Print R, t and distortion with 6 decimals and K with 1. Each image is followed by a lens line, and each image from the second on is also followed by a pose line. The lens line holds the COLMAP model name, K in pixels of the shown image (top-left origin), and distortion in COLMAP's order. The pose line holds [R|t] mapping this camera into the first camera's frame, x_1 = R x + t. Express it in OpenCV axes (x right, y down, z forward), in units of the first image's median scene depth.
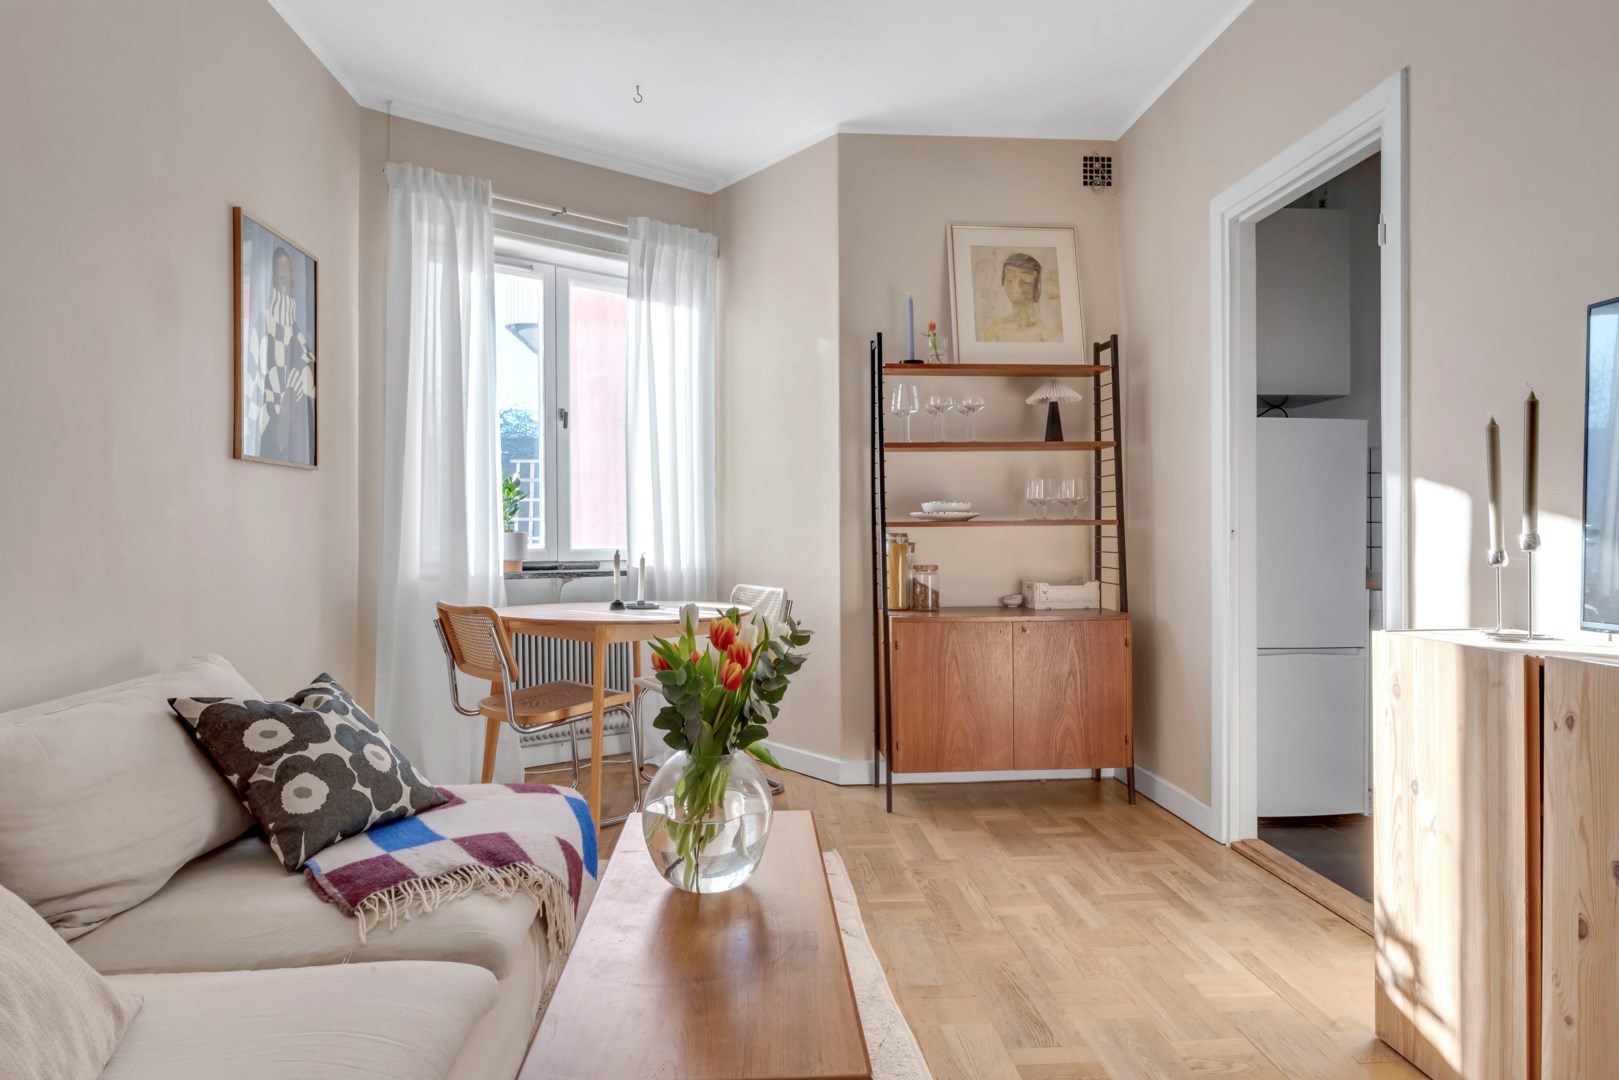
lens RADIAL K [[960.2, 0, 817.3], [0, 960.2, 536.8], [0, 0, 1]] dist [-0.004826, -0.000819]
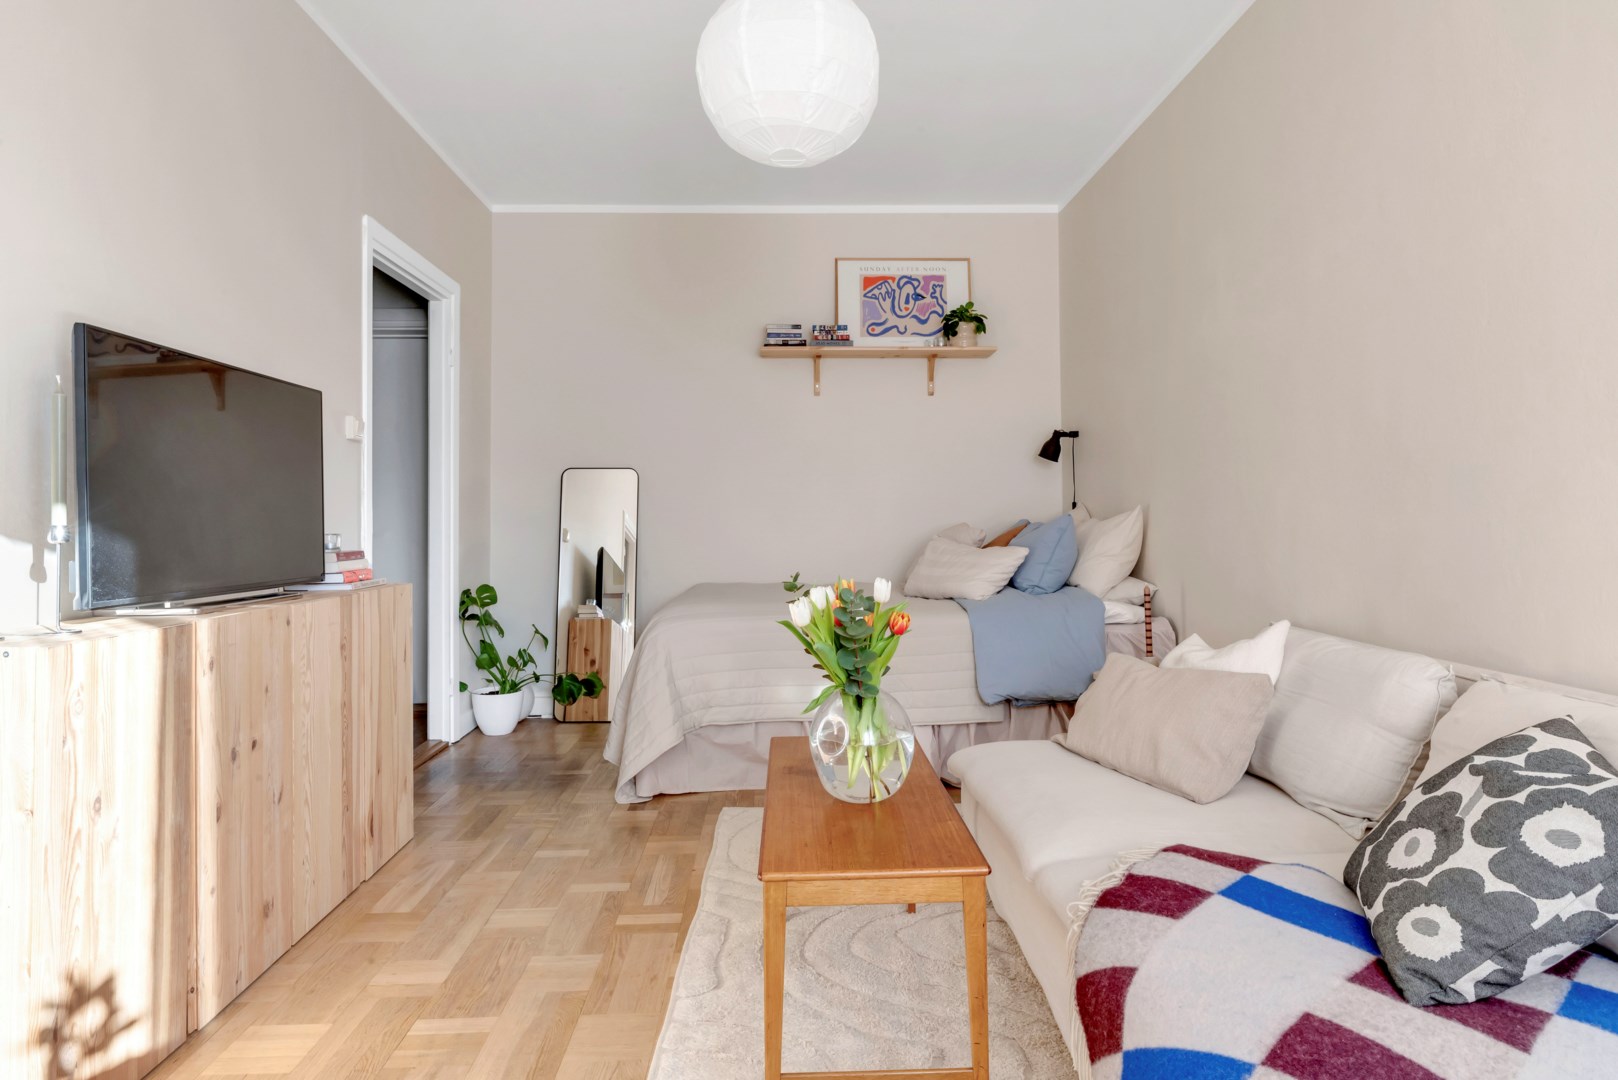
lens RADIAL K [[961.9, 0, 816.7], [0, 961.9, 502.0], [0, 0, 1]] dist [0.000669, -0.001471]
pose [[-0.999155, 0.011339, 0.039509, -0.043102], [0.010653, 0.999790, -0.017523, -0.001185], [-0.039699, -0.017087, -0.999066, 0.927039]]
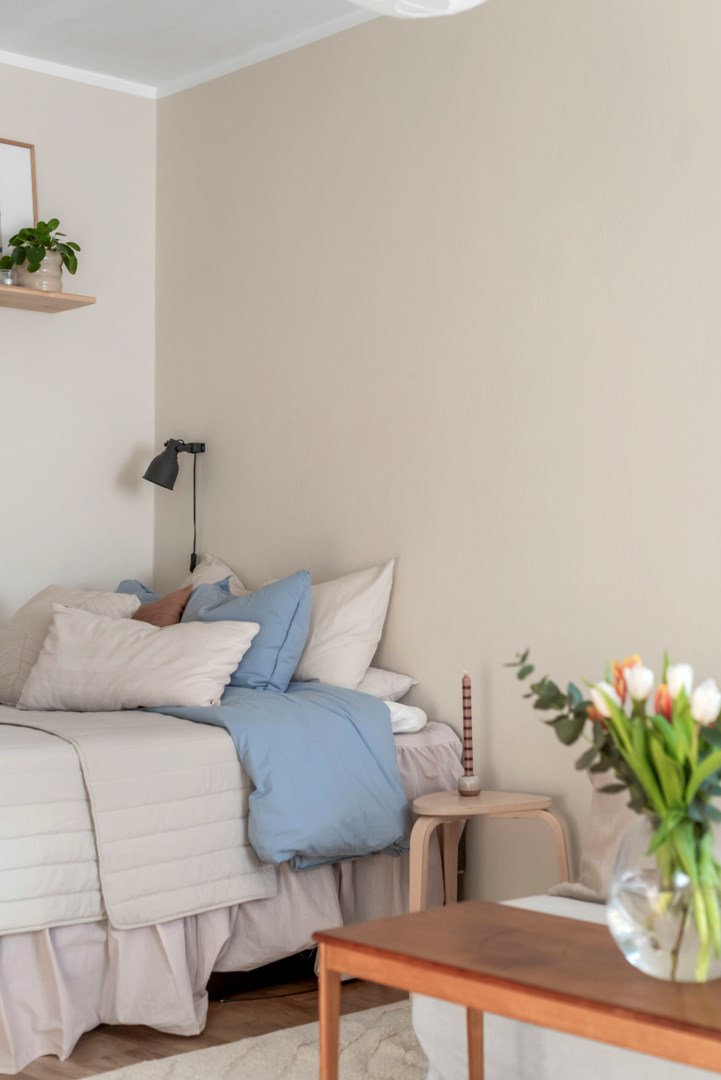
lens RADIAL K [[1611.8, 0, 430.5], [0, 1611.8, 457.9], [0, 0, 1]] dist [-0.009343, 0.089595]
pose [[-0.768860, -0.046232, -0.637743, 0.409854], [0.003851, 0.997030, -0.076921, 0.005132], [0.639405, -0.061598, -0.766399, 0.812459]]
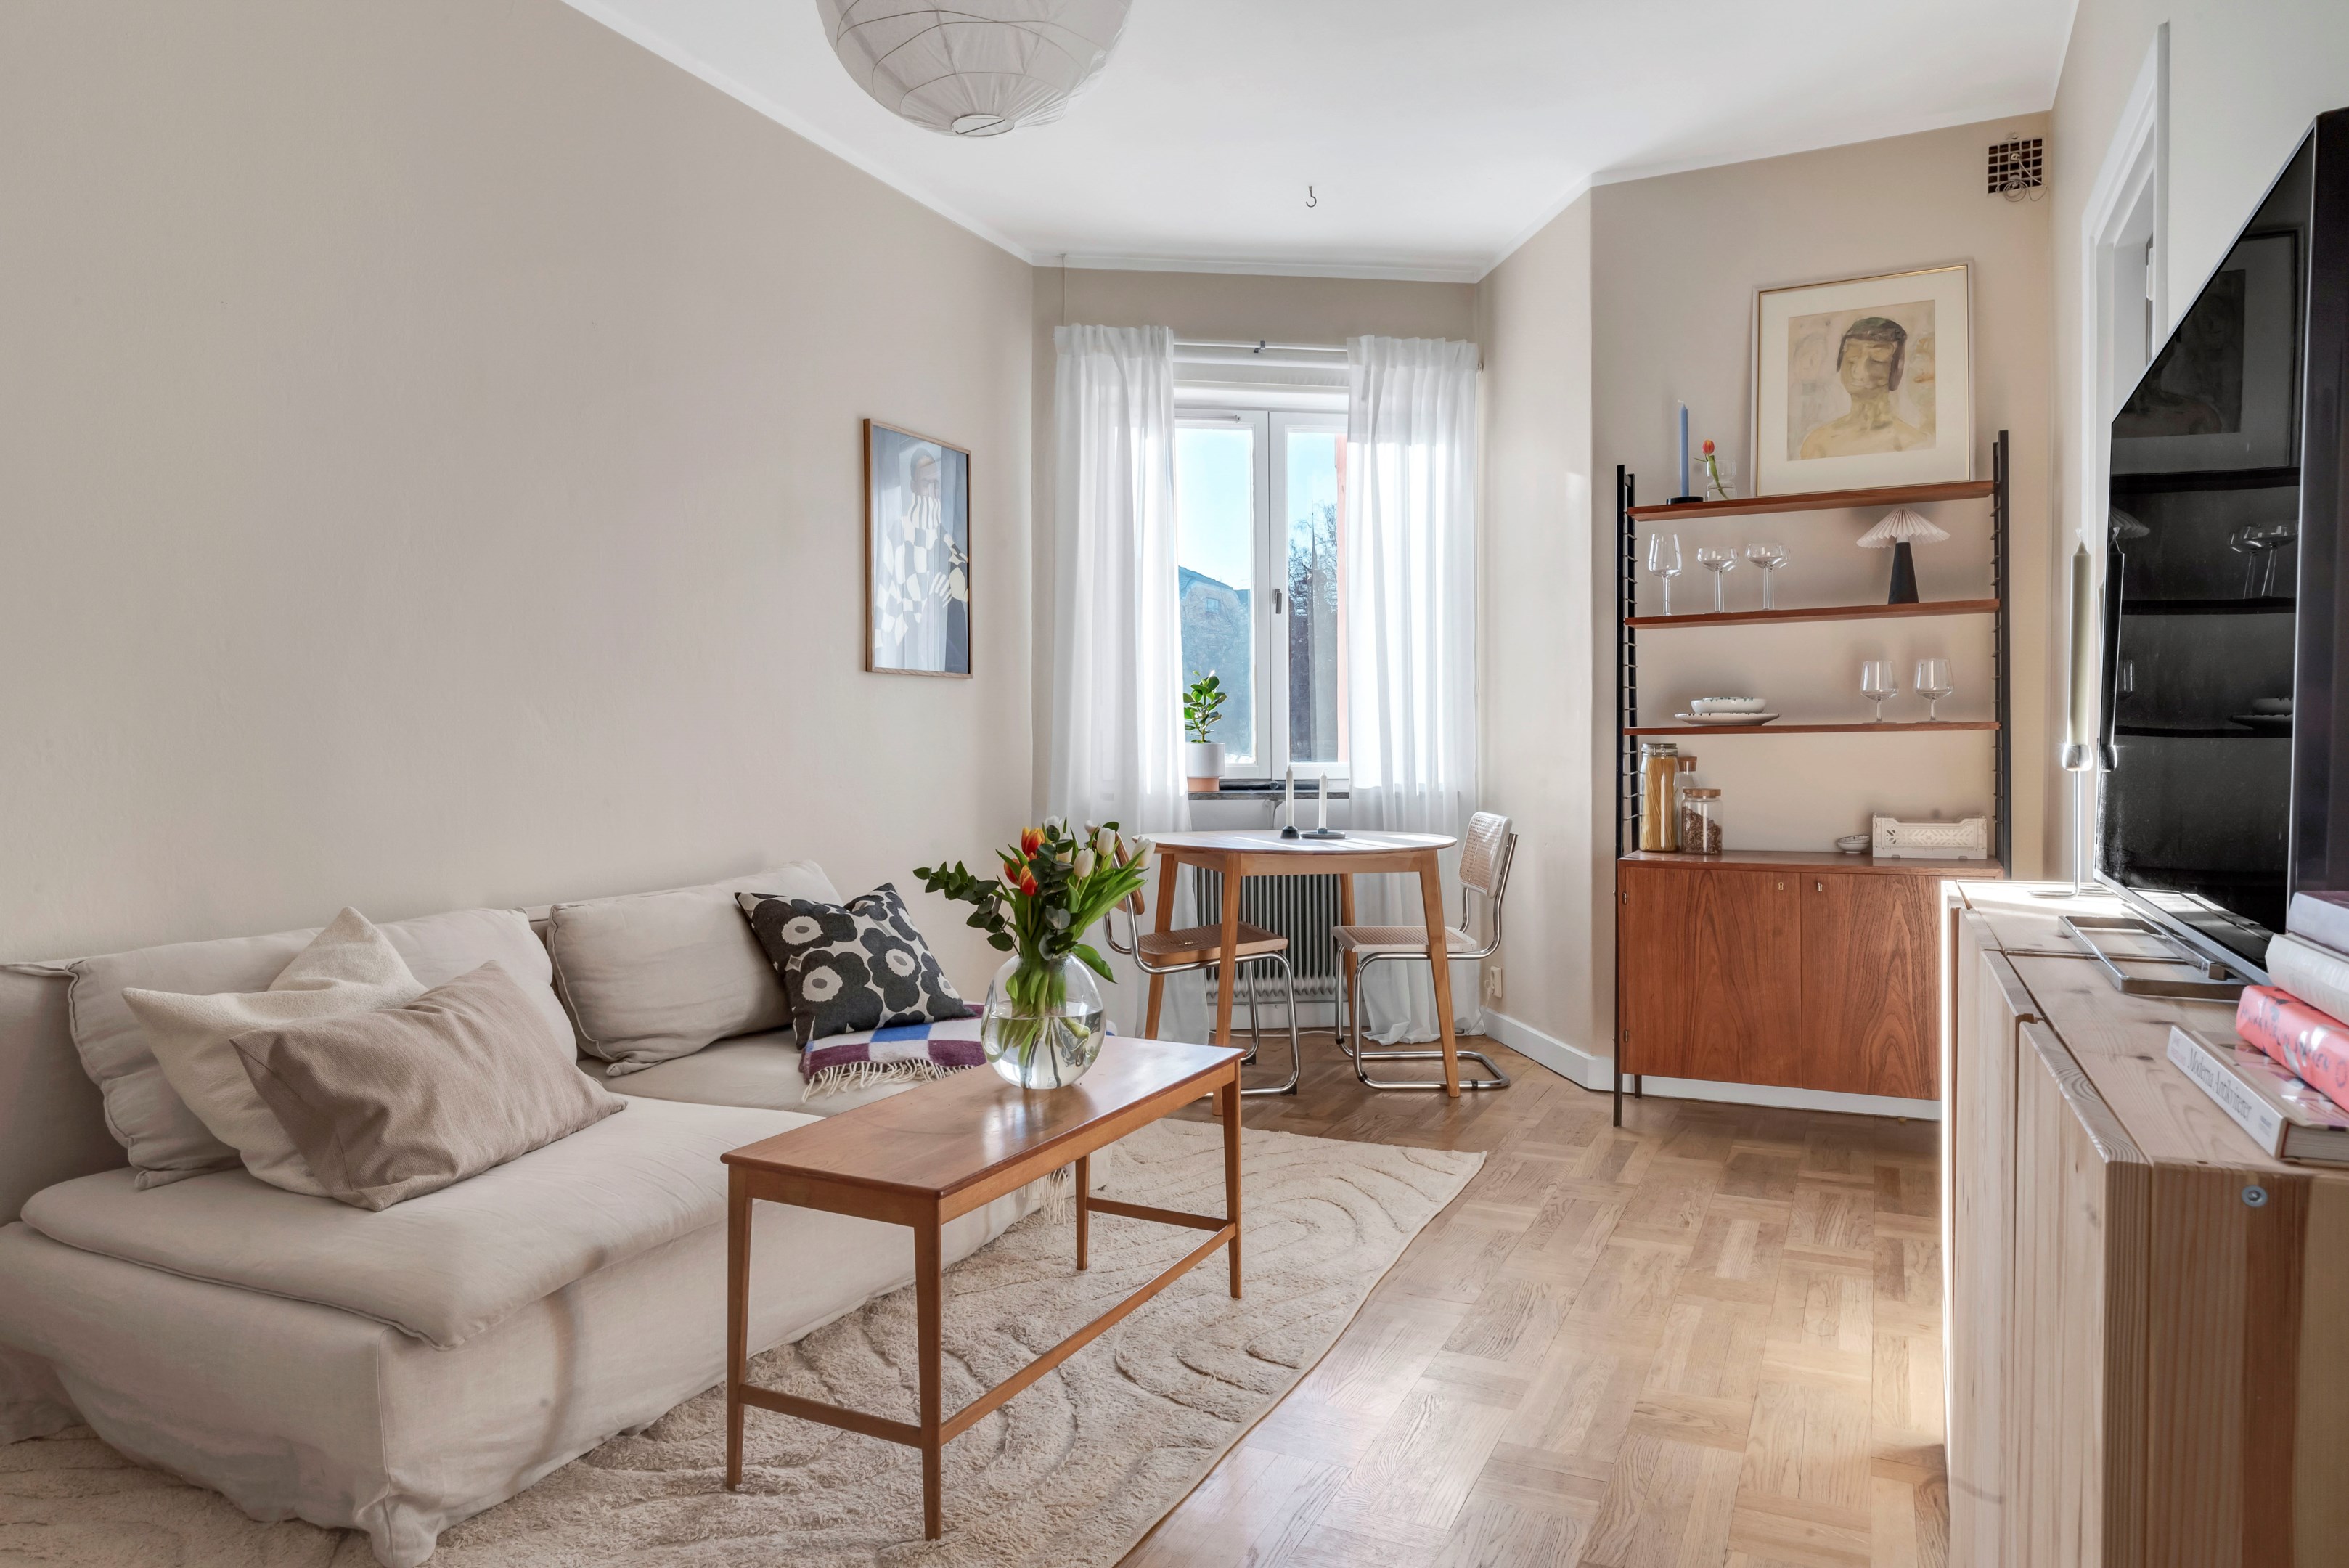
lens RADIAL K [[1479.1, 0, 1188.6], [0, 1479.1, 779.3], [0, 0, 1]] dist [-0.004395, 0.000754]
pose [[0.864699, 0.009374, -0.502202, 0.339893], [0.001749, 0.999764, 0.021673, -0.001585], [0.502287, -0.019619, 0.864479, -0.124996]]
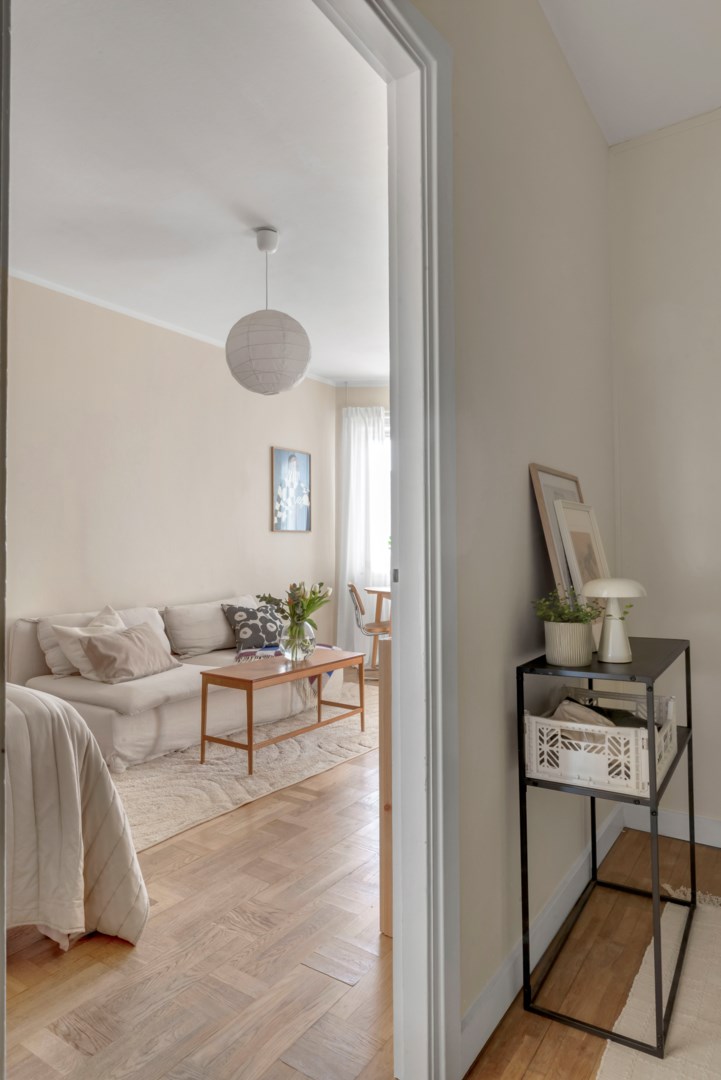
lens RADIAL K [[660.7, 0, 358.4], [0, 660.7, 536.6], [0, 0, 1]] dist [-0.002524, -0.001709]
pose [[0.775969, -0.014814, -0.630597, 0.656518], [0.002865, 0.999797, -0.019962, -0.017510], [0.630764, 0.013683, 0.775854, -0.308451]]
